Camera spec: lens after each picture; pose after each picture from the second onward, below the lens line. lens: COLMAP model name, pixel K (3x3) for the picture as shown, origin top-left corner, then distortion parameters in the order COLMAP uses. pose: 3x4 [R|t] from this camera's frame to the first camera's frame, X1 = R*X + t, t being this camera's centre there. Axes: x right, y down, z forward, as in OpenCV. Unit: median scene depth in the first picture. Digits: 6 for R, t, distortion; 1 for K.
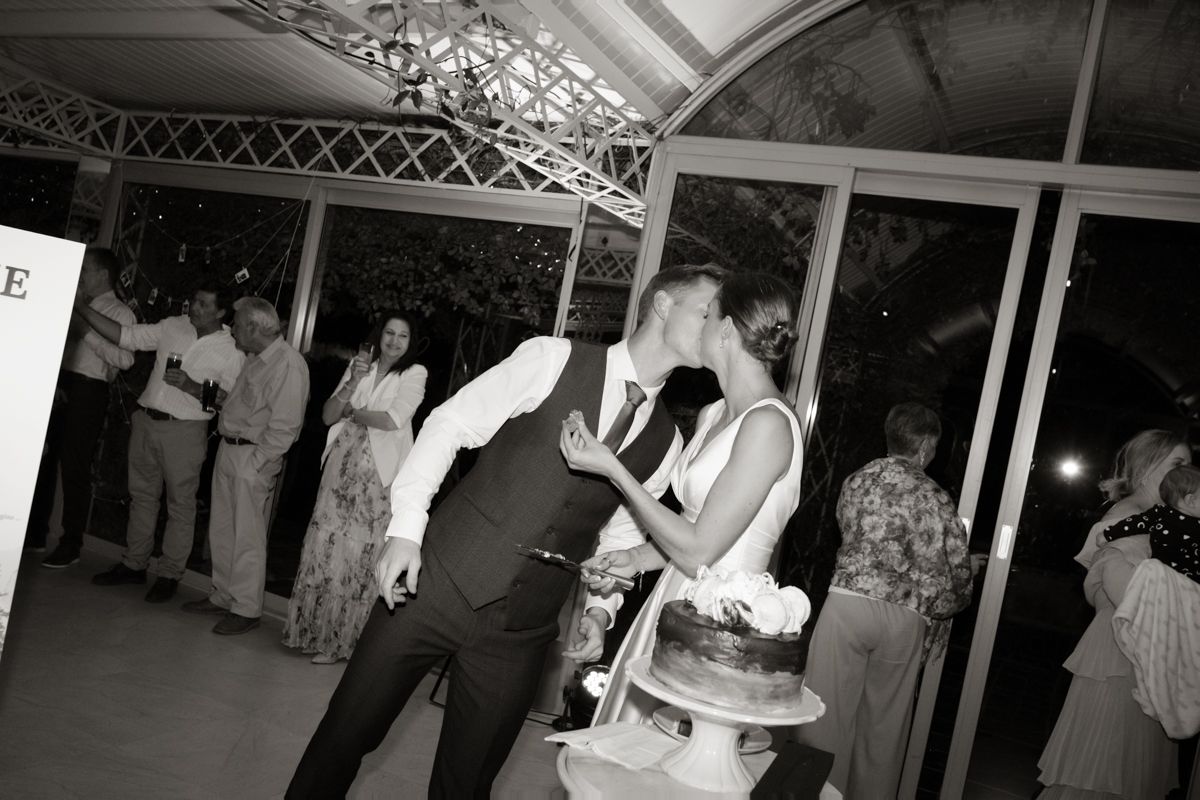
lens RADIAL K [[986.3, 0, 583.3], [0, 986.3, 414.0], [0, 0, 1]] dist [-0.031694, 0.007000]
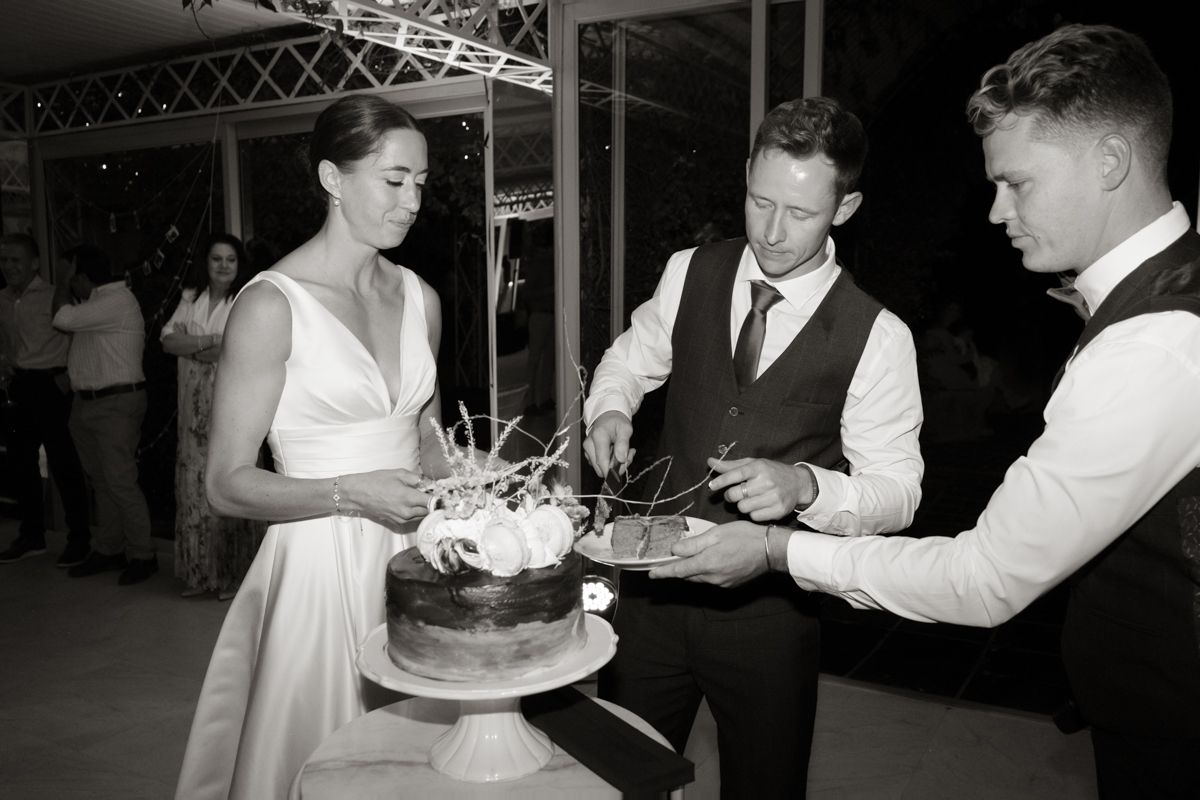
lens RADIAL K [[986.3, 0, 583.3], [0, 986.3, 414.0], [0, 0, 1]] dist [-0.031694, 0.007000]
pose [[0.981137, -0.180062, -0.070342, 0.101186], [0.186451, 0.977530, 0.098342, 0.012224], [0.051054, -0.109602, 0.992664, 0.083684]]
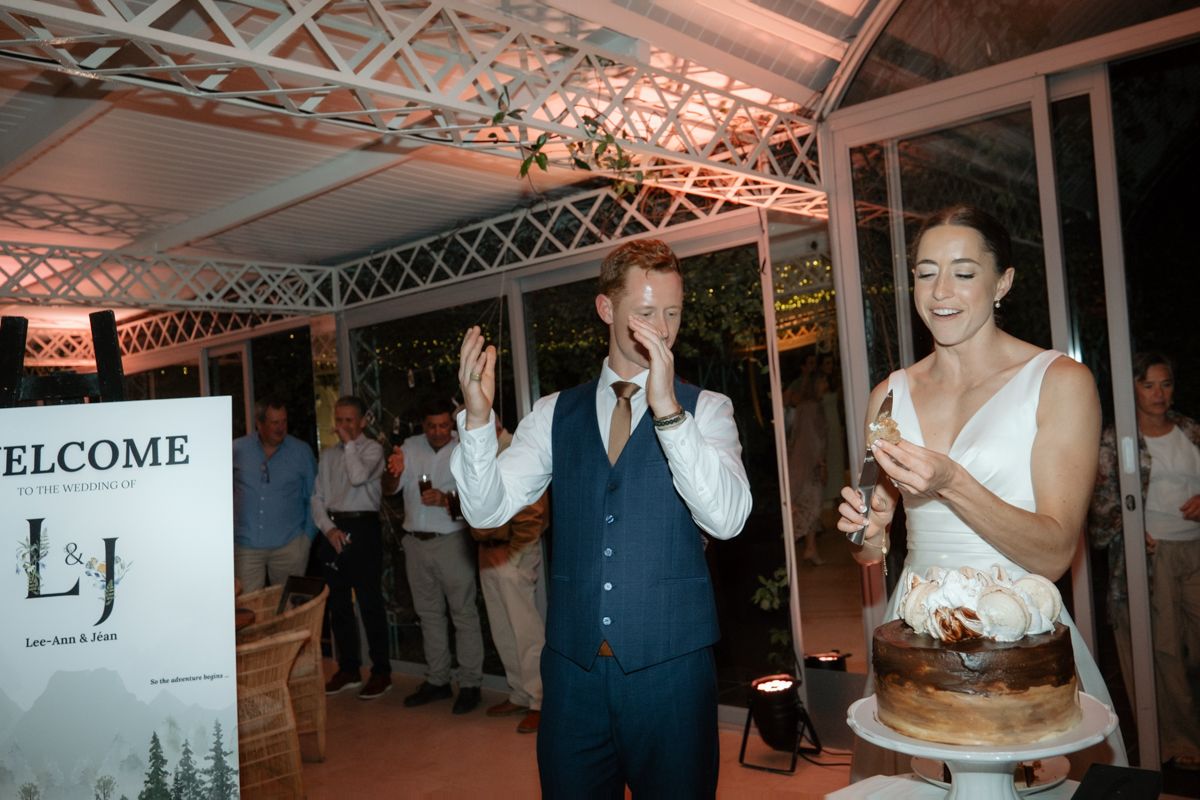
lens RADIAL K [[986.3, 0, 583.3], [0, 986.3, 414.0], [0, 0, 1]] dist [-0.031694, 0.007000]
pose [[0.928415, -0.264422, -0.261011, 0.039474], [0.251228, 0.964335, -0.083322, 0.009221], [0.273735, 0.011784, 0.961733, 0.049407]]
